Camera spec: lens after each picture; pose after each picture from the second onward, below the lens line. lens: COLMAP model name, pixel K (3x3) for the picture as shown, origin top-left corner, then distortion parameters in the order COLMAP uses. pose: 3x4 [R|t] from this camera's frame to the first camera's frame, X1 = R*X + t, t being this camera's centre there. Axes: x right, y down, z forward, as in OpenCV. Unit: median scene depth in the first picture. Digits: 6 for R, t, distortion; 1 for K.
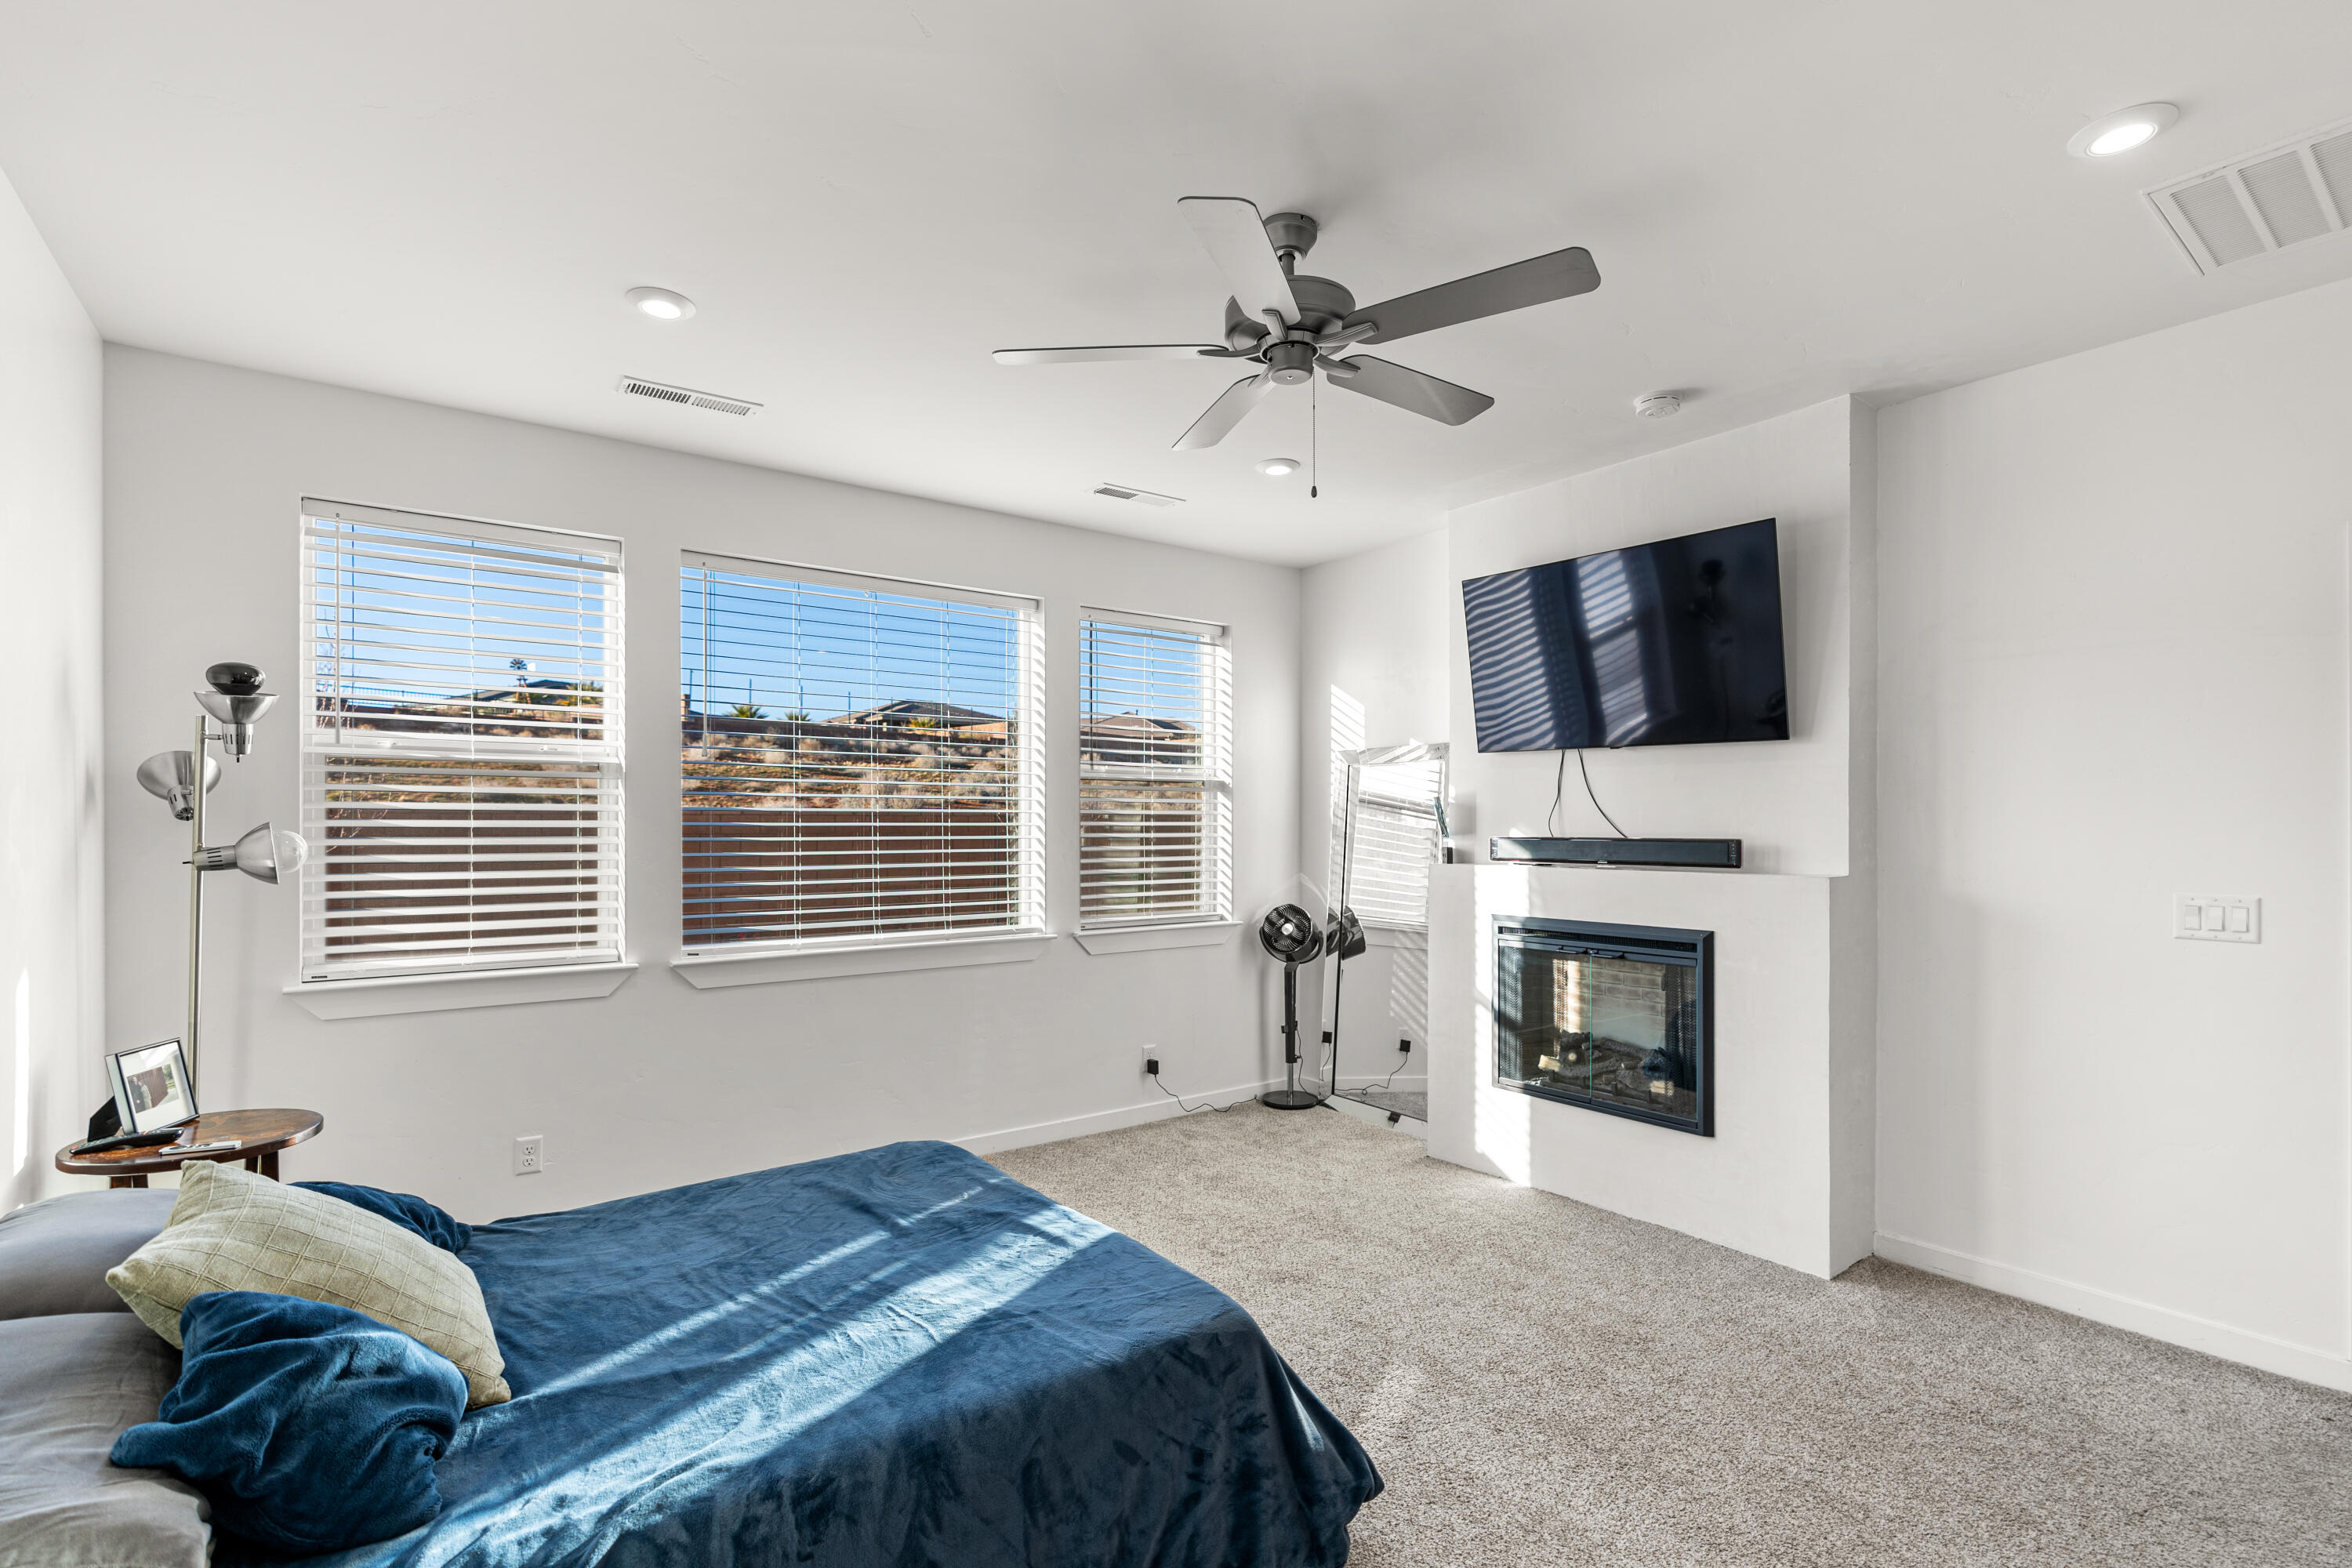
lens RADIAL K [[1061.9, 0, 1172.5], [0, 1061.9, 819.8], [0, 0, 1]] dist [-0.013956, 0.000155]
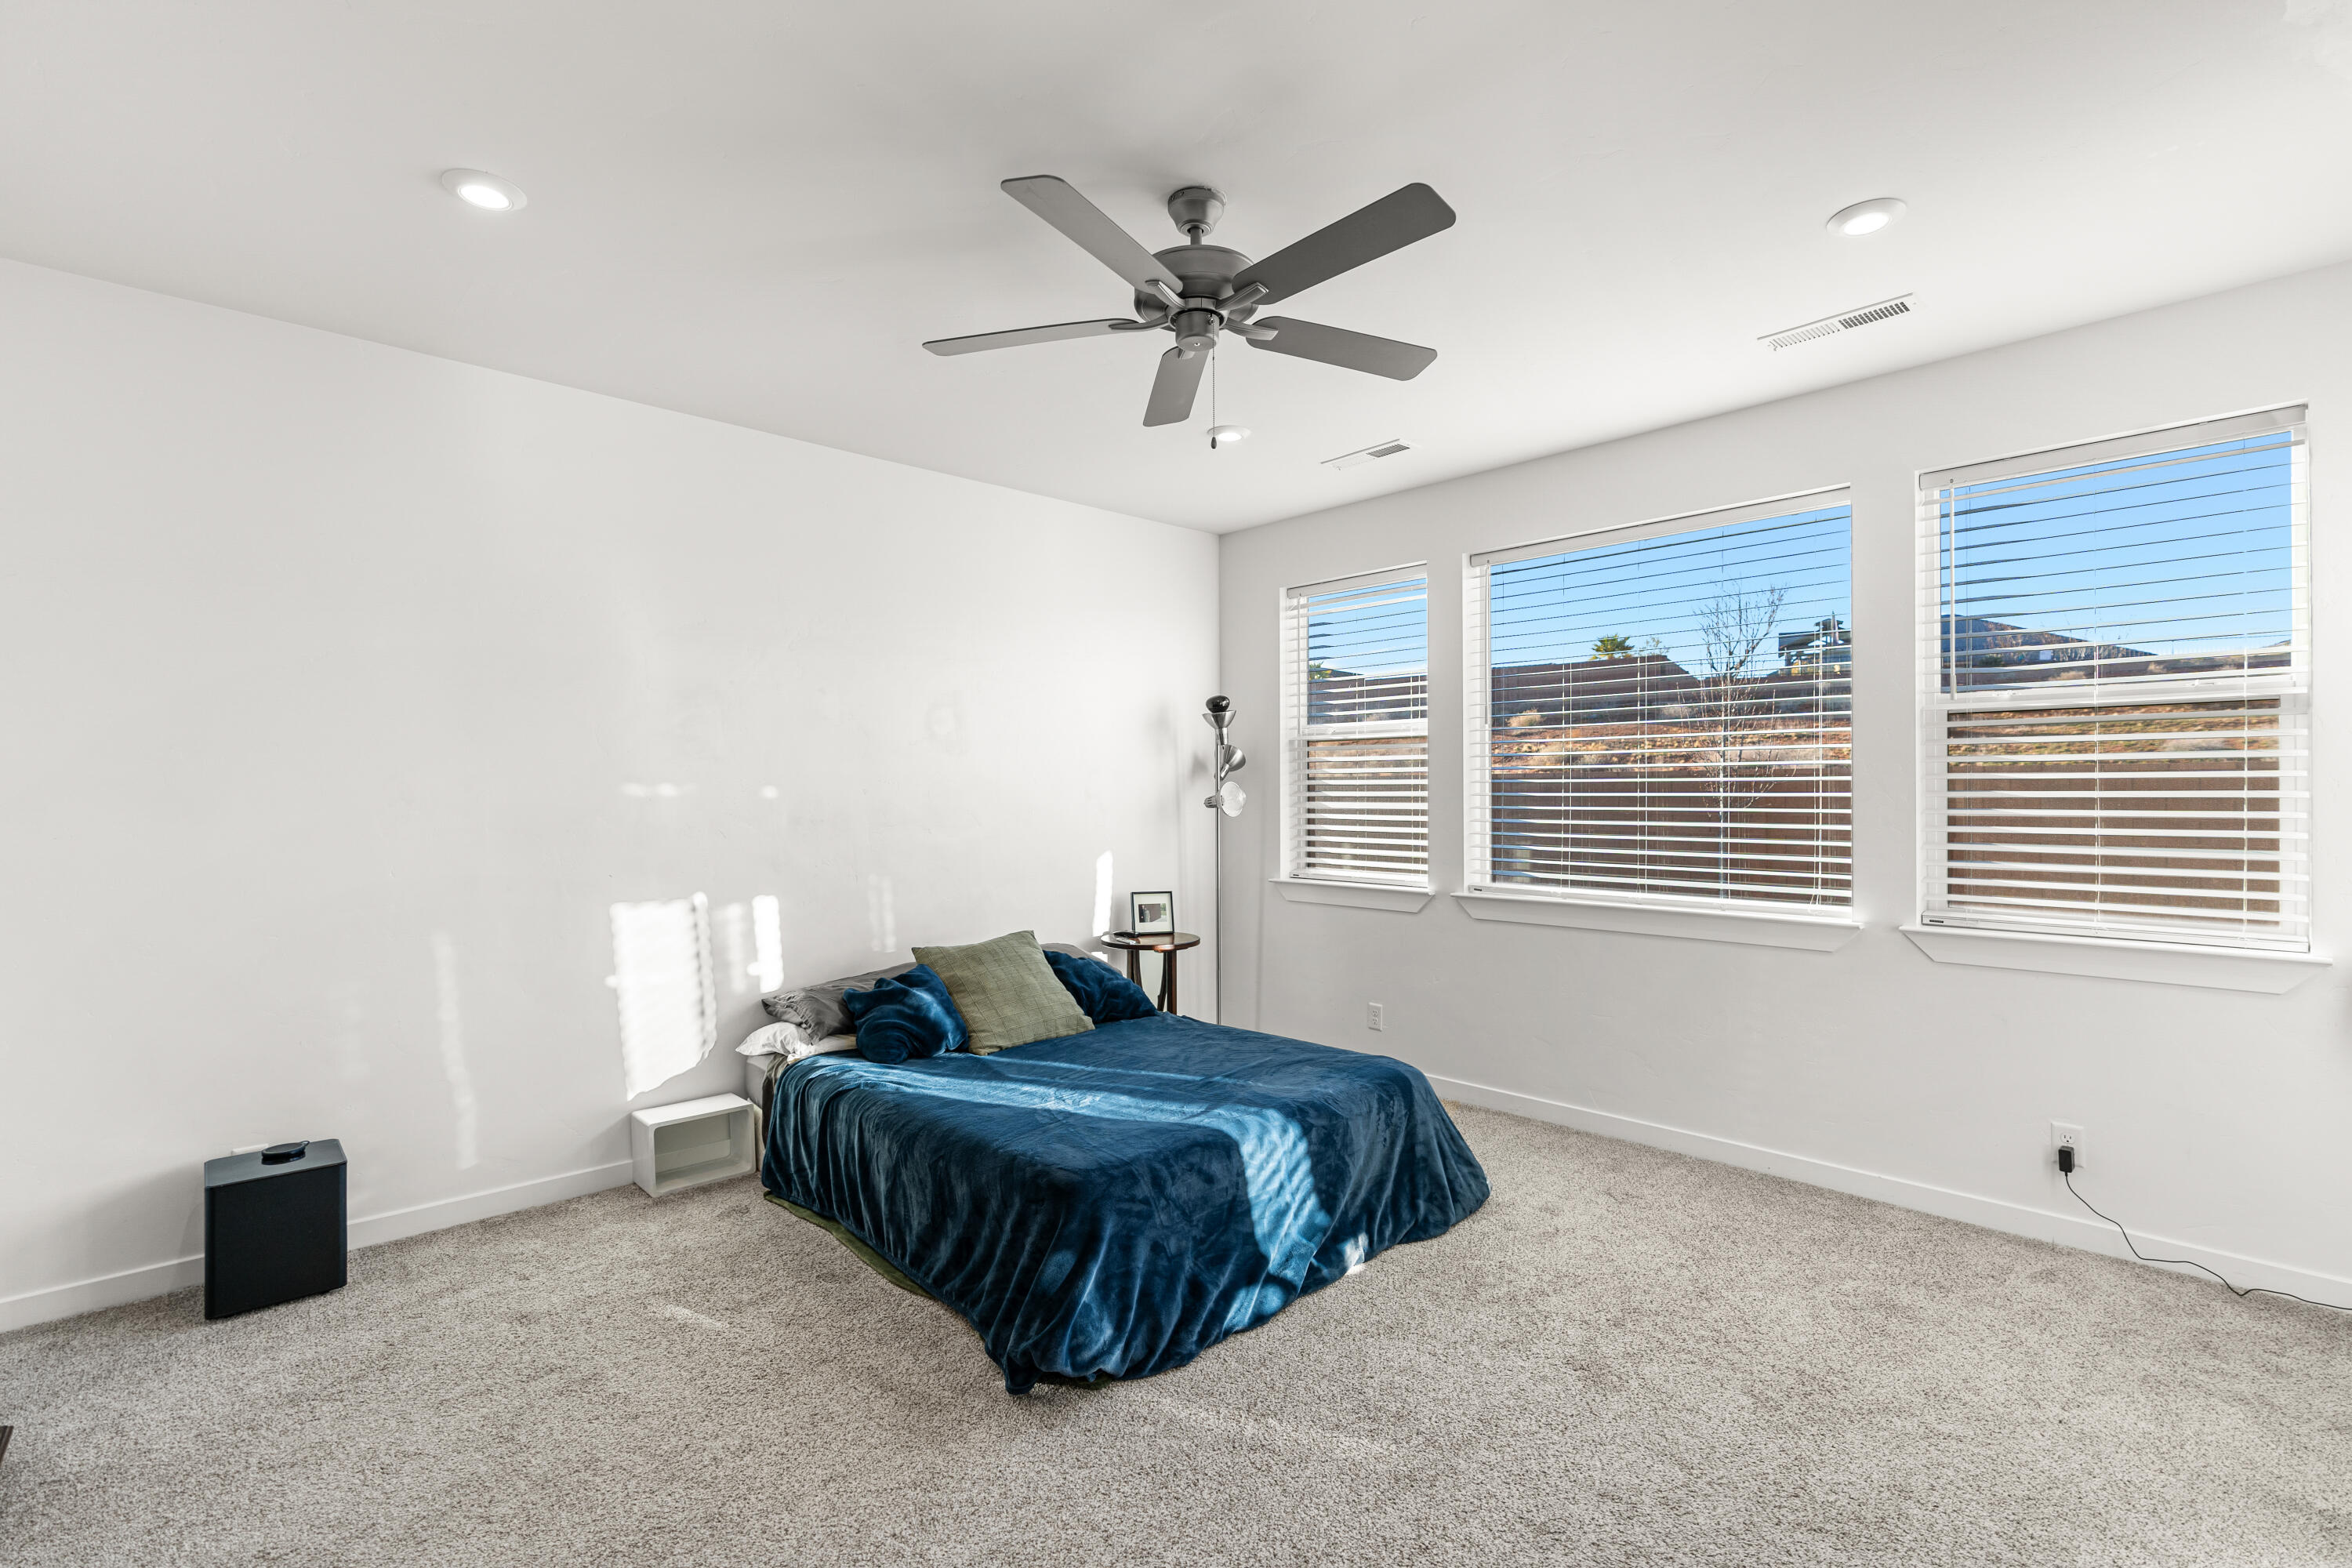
lens RADIAL K [[1063.7, 0, 1182.5], [0, 1063.7, 792.3], [0, 0, 1]] dist [-0.004356, 0.000563]
pose [[0.128343, 0.007195, -0.991704, 0.589237], [0.012388, 0.999884, 0.008857, 0.001391], [0.991653, -0.013422, 0.128239, 0.434651]]
